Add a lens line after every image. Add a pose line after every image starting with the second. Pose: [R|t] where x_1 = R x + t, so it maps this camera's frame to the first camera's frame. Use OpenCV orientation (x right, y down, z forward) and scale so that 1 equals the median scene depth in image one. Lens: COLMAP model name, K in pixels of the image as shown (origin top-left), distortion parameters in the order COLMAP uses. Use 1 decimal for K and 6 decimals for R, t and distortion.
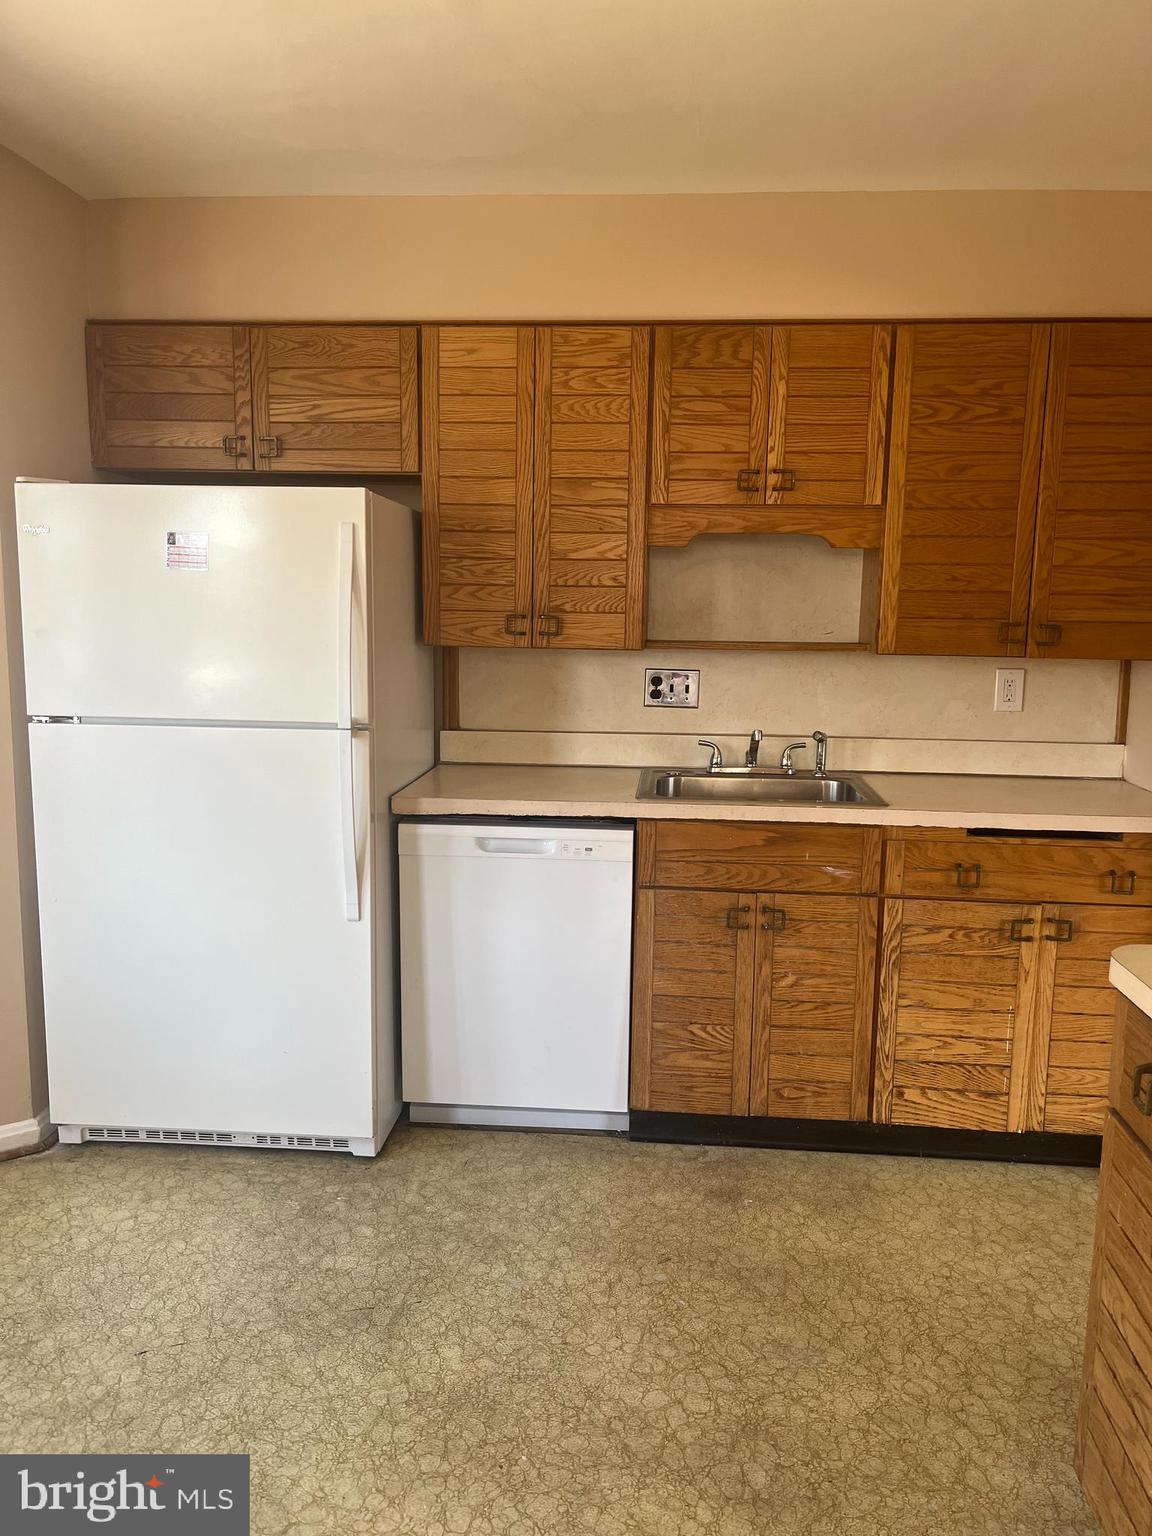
lens RADIAL K [[1180.3, 0, 577.4], [0, 1180.3, 774.0], [0, 0, 1]] dist [0.042296, -0.042535]
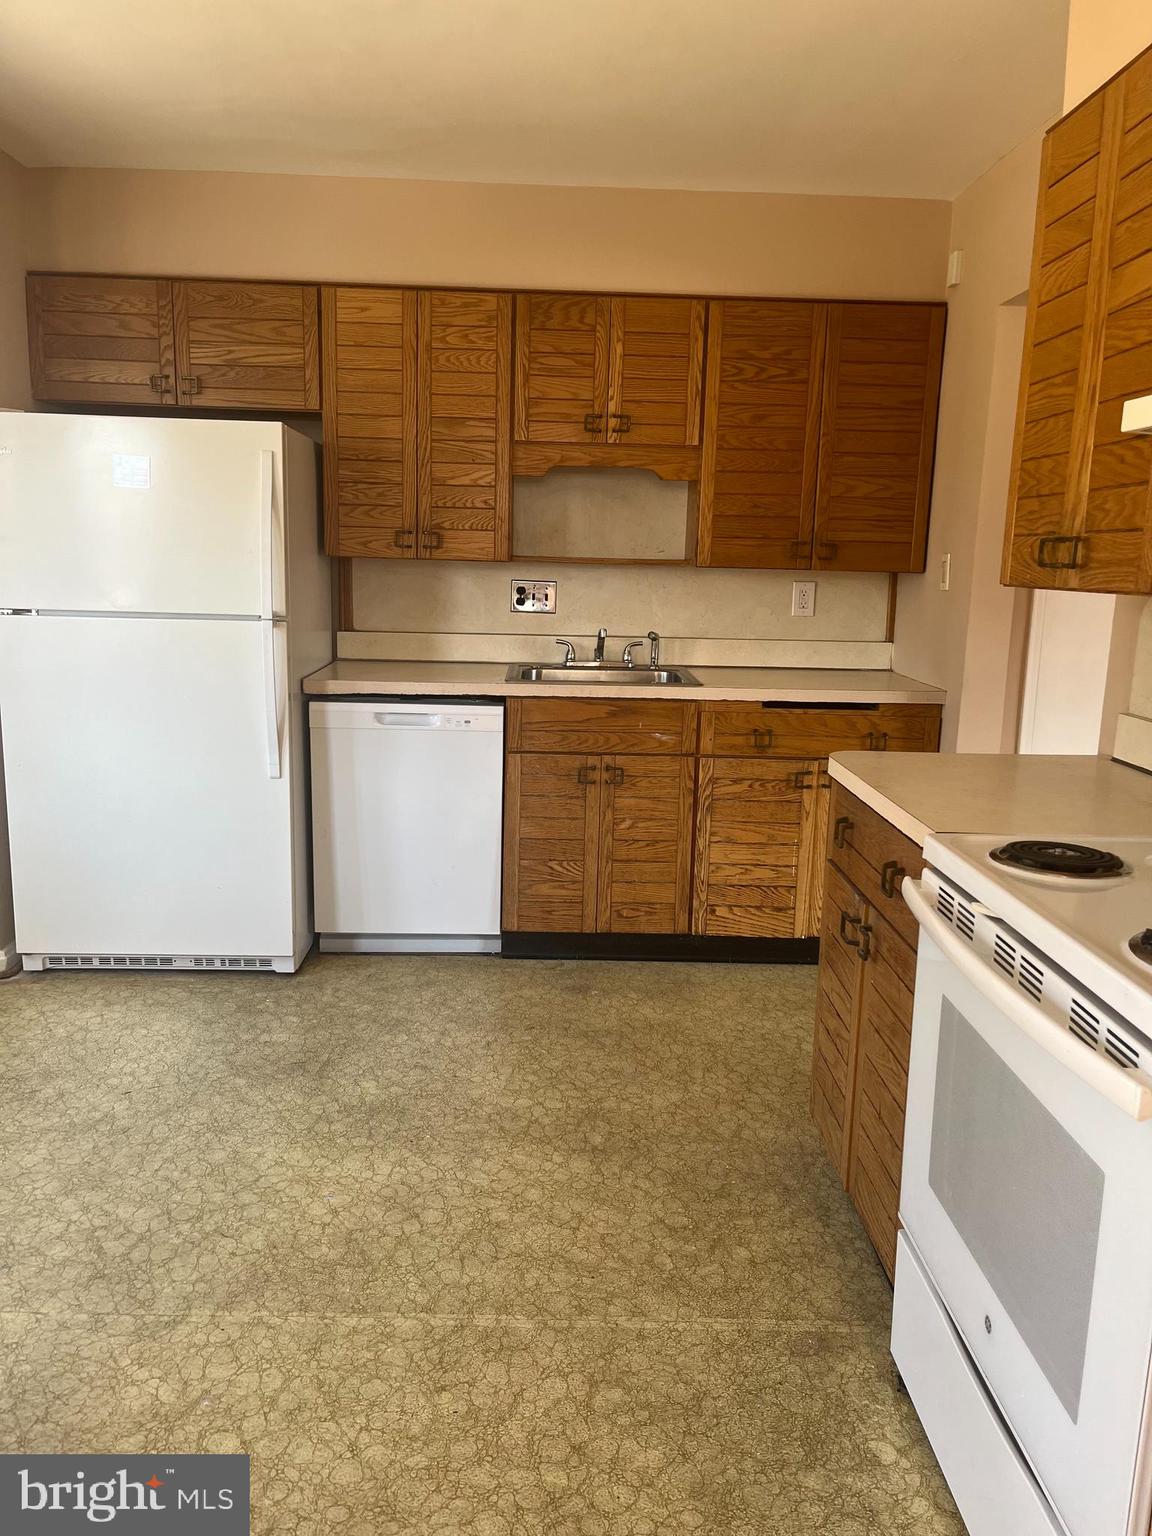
lens RADIAL K [[1180.3, 0, 575.7], [0, 1180.3, 762.5], [0, 0, 1]] dist [0.042296, -0.042535]
pose [[0.993617, -0.010513, 0.112311, -0.016389], [0.006304, 0.999267, 0.037761, 0.060223], [-0.112626, -0.036811, 0.992955, -0.242424]]
